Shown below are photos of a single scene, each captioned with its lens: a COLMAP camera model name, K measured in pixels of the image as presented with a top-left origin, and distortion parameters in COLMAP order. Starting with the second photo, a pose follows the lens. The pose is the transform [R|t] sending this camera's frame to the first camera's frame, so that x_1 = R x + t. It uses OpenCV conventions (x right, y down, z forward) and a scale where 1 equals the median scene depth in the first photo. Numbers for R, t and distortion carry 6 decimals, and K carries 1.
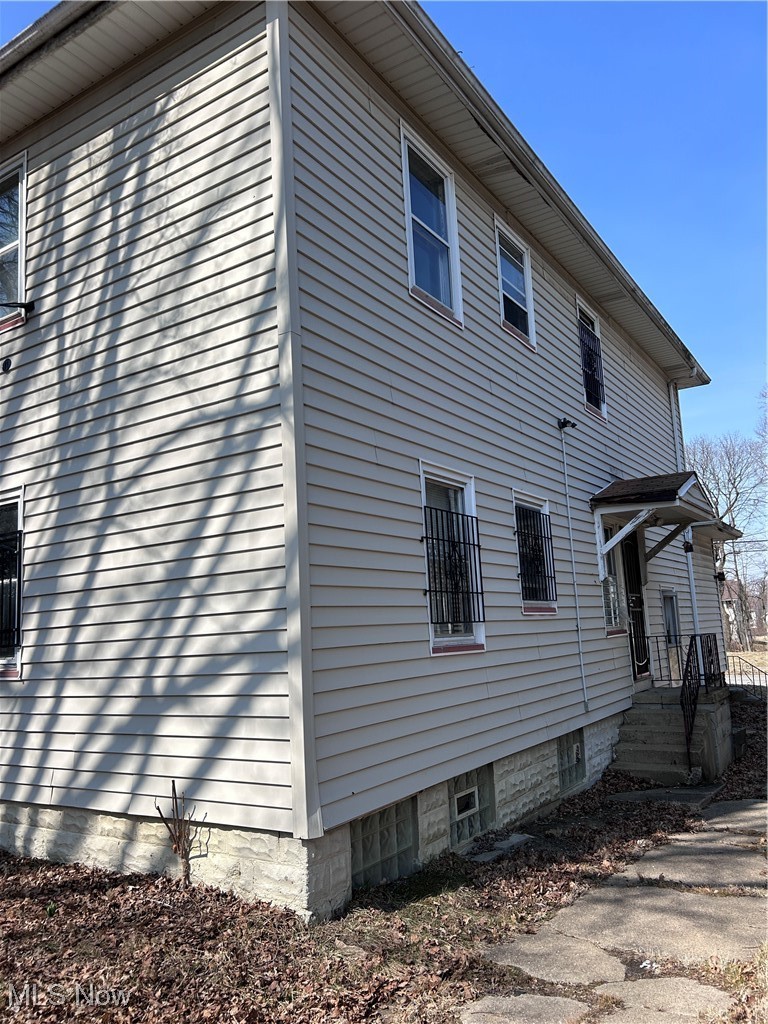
lens RADIAL K [[778.2, 0, 385.2], [0, 778.2, 512.7], [0, 0, 1]] dist [0.020728, -0.023860]
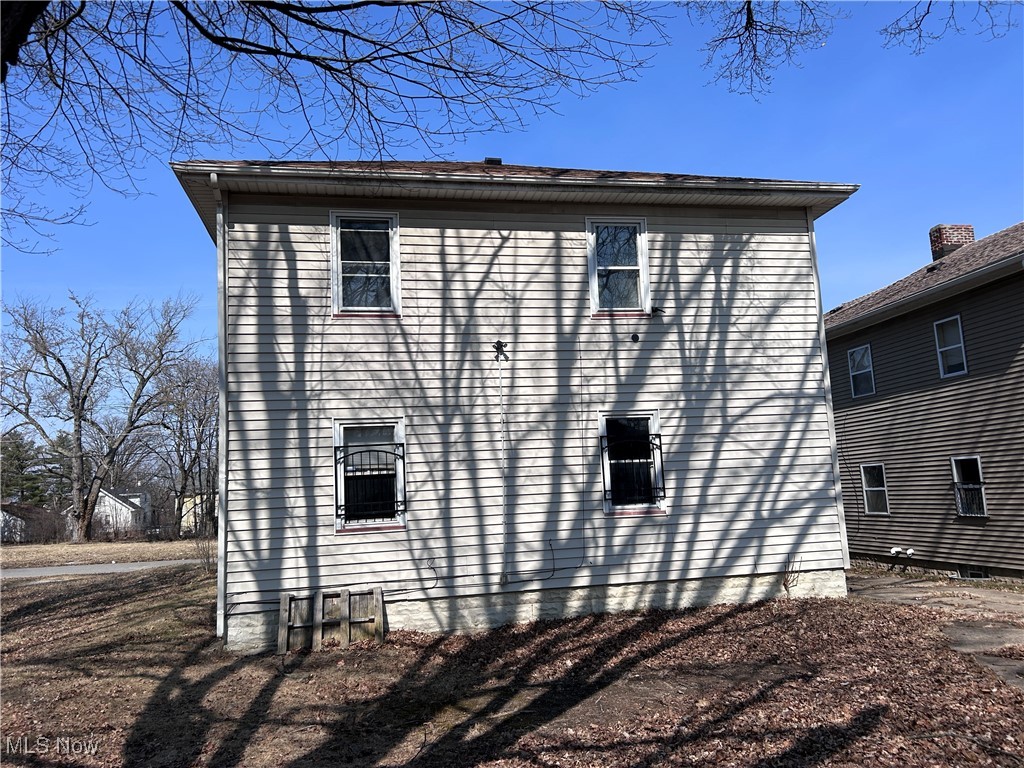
lens RADIAL K [[778.2, 0, 511.6], [0, 778.2, 384.5], [0, 0, 1]] dist [0.020728, -0.023860]
pose [[0.729818, 0.118365, 0.673316, -2.219390], [-0.093846, 0.992919, -0.072828, 0.082351], [-0.677169, -0.010036, 0.735759, -0.120726]]
